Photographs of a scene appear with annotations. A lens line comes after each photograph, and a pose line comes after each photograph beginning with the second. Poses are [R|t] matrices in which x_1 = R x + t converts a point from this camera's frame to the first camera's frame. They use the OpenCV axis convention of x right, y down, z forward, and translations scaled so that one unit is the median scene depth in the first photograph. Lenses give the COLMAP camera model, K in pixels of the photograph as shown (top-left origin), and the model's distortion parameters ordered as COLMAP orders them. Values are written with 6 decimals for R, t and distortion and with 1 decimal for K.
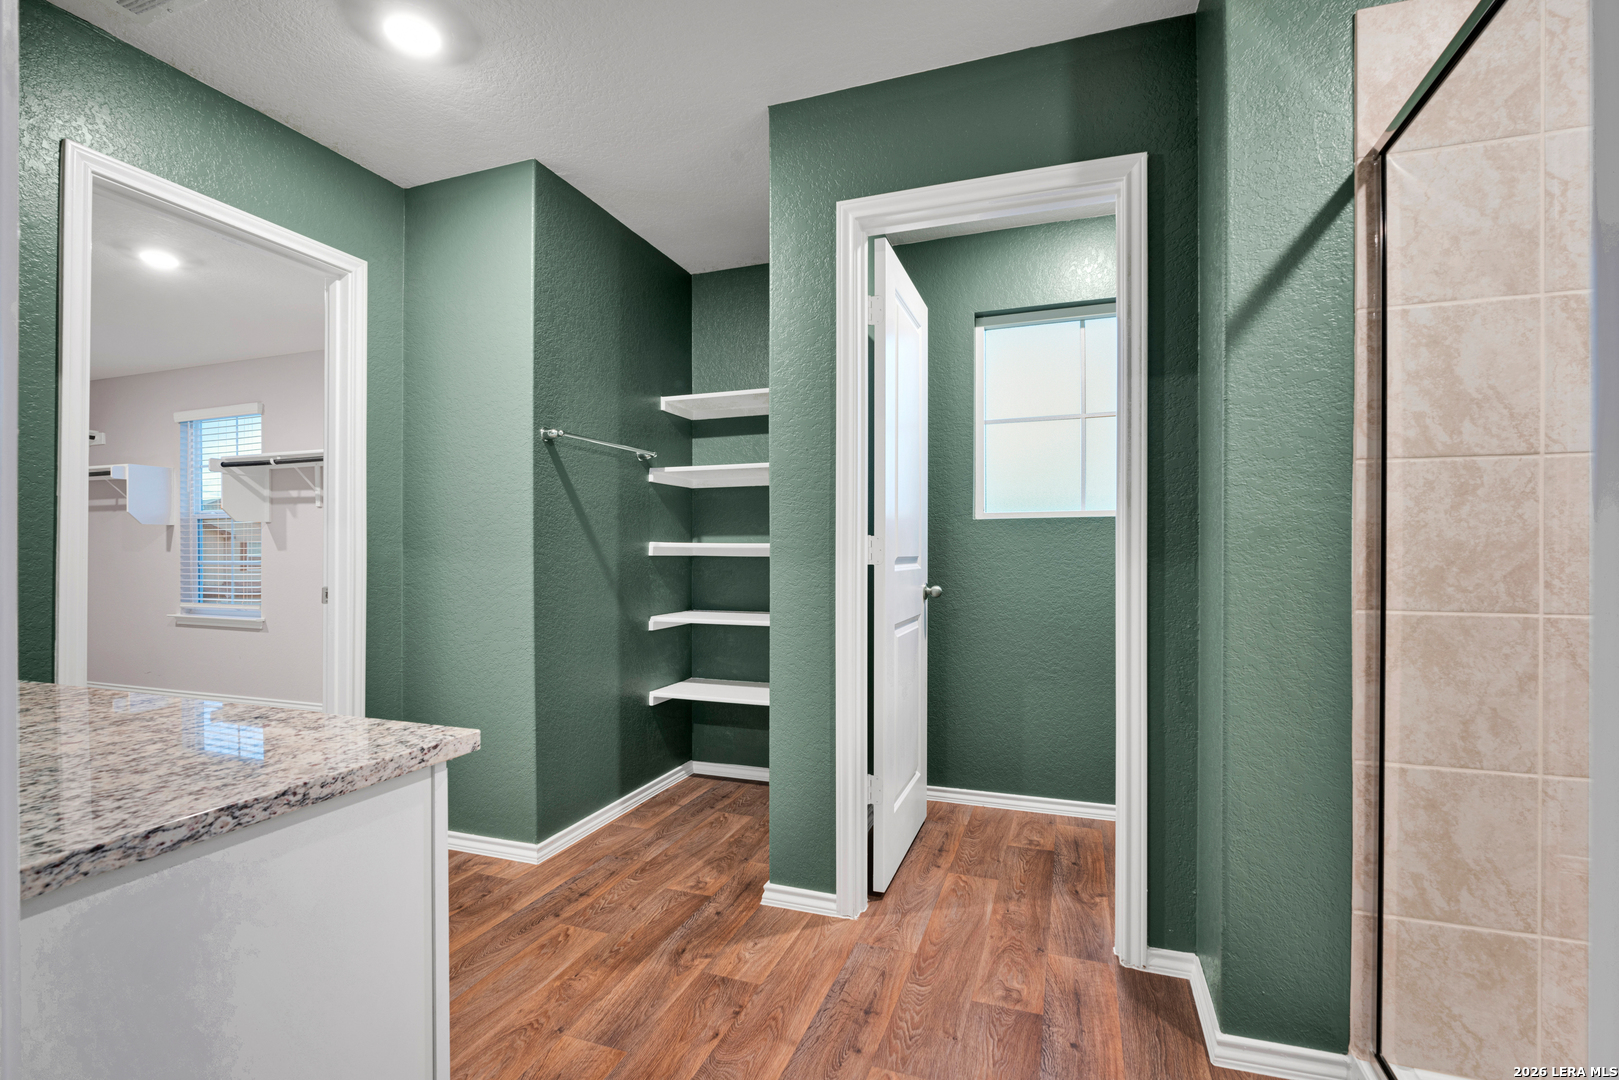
lens RADIAL K [[722.7, 0, 809.5], [0, 722.7, 540.0], [0, 0, 1]] dist [-0.006333, -0.000129]
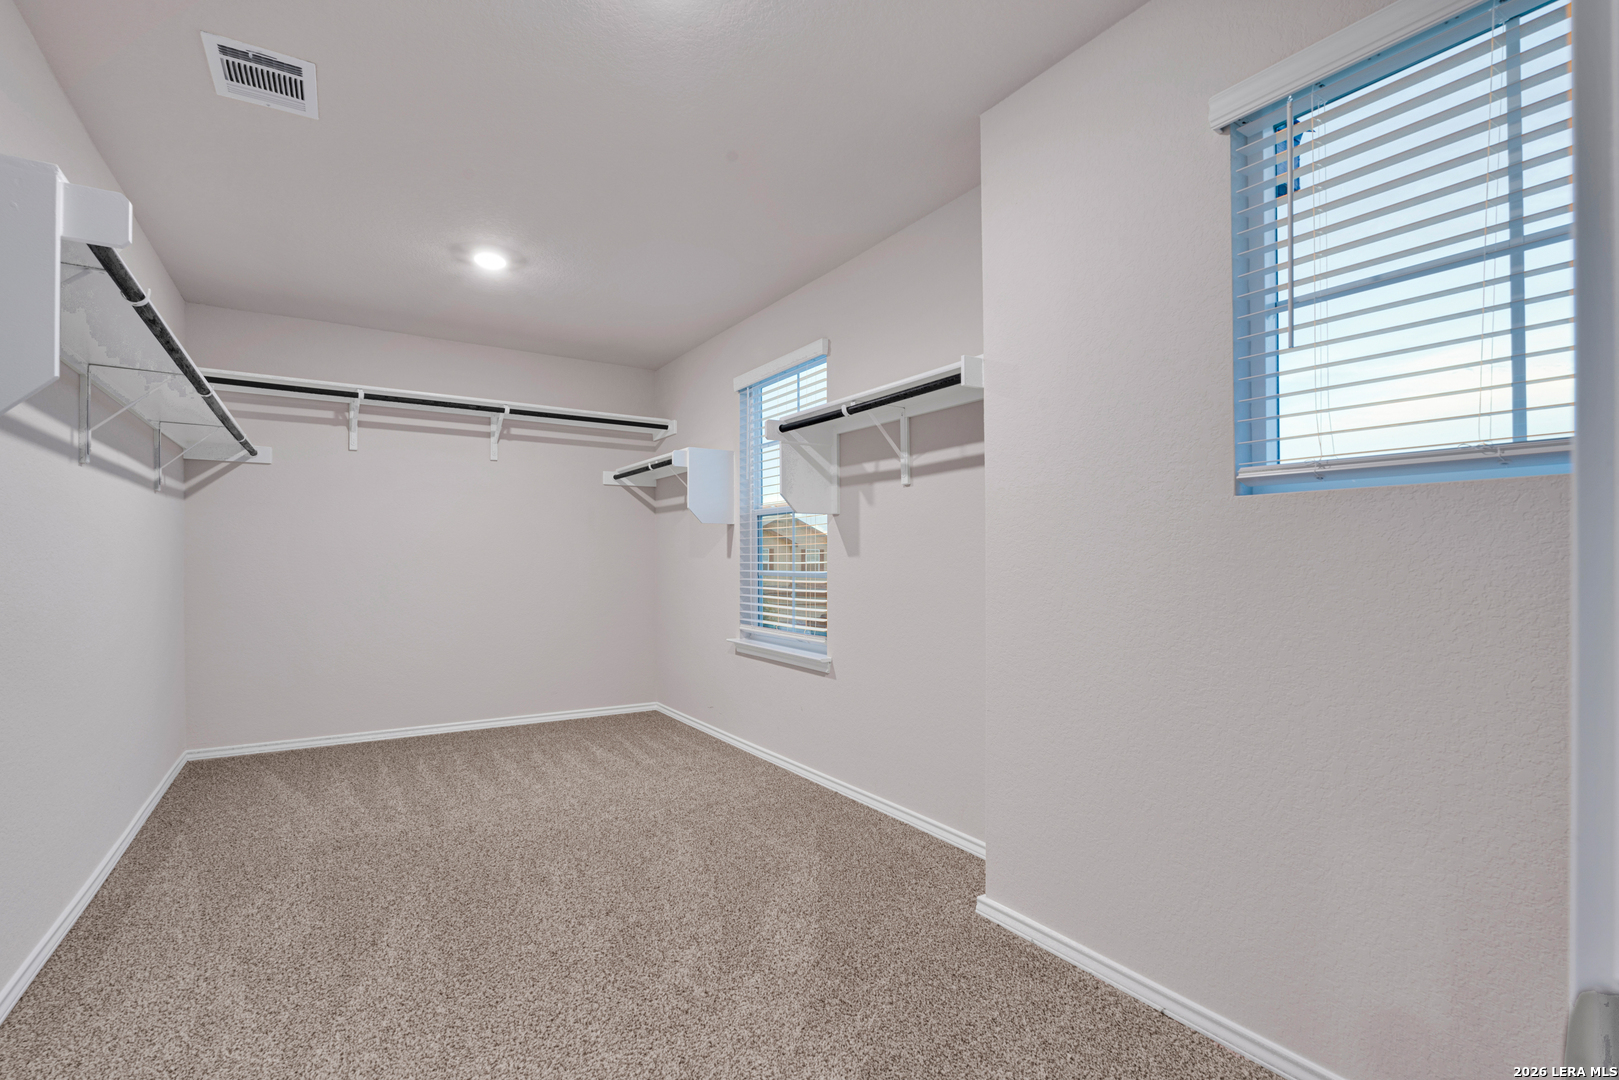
lens RADIAL K [[712.9, 0, 810.5], [0, 712.9, 551.9], [0, 0, 1]] dist [-0.008261, 0.000033]
pose [[0.795440, -0.000429, -0.606032, -0.416652], [0.002199, 0.999995, 0.002178, 0.009600], [0.606028, -0.003065, 0.795437, 0.518164]]
